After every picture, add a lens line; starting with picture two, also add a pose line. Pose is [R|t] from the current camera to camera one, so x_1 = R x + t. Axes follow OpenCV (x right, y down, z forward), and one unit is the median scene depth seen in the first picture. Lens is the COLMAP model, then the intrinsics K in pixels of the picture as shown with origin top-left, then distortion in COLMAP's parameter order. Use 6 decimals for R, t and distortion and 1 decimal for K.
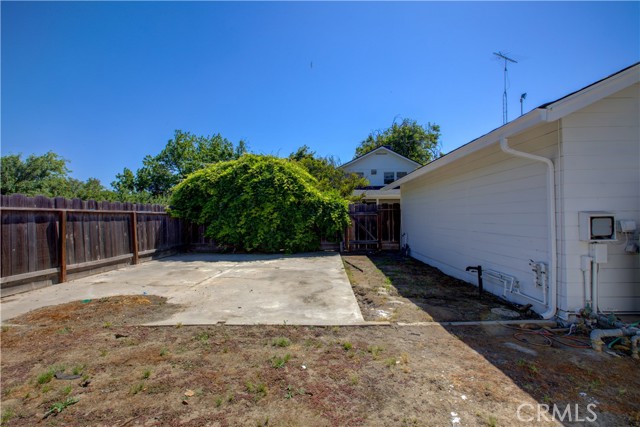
lens RADIAL K [[290.1, 0, 320.8], [0, 290.1, 215.2], [0, 0, 1]] dist [-0.003426, 0.000086]
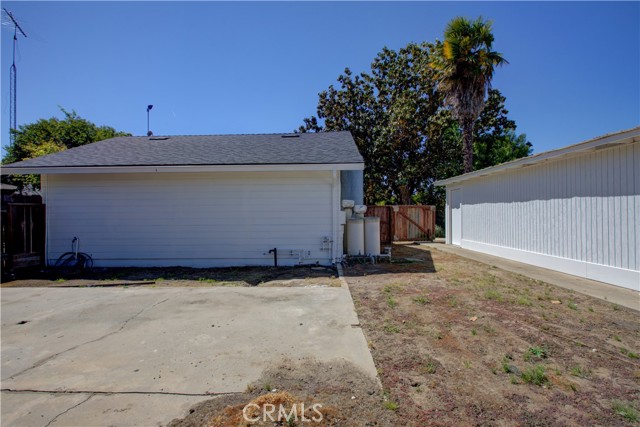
lens RADIAL K [[290.1, 0, 319.5], [0, 290.1, 213.0], [0, 0, 1]] dist [-0.003426, 0.000086]
pose [[0.008018, 0.018117, 0.999804, -1.142345], [0.002059, 0.999833, -0.018134, 0.038302], [-0.999966, 0.002204, 0.007980, 1.017658]]
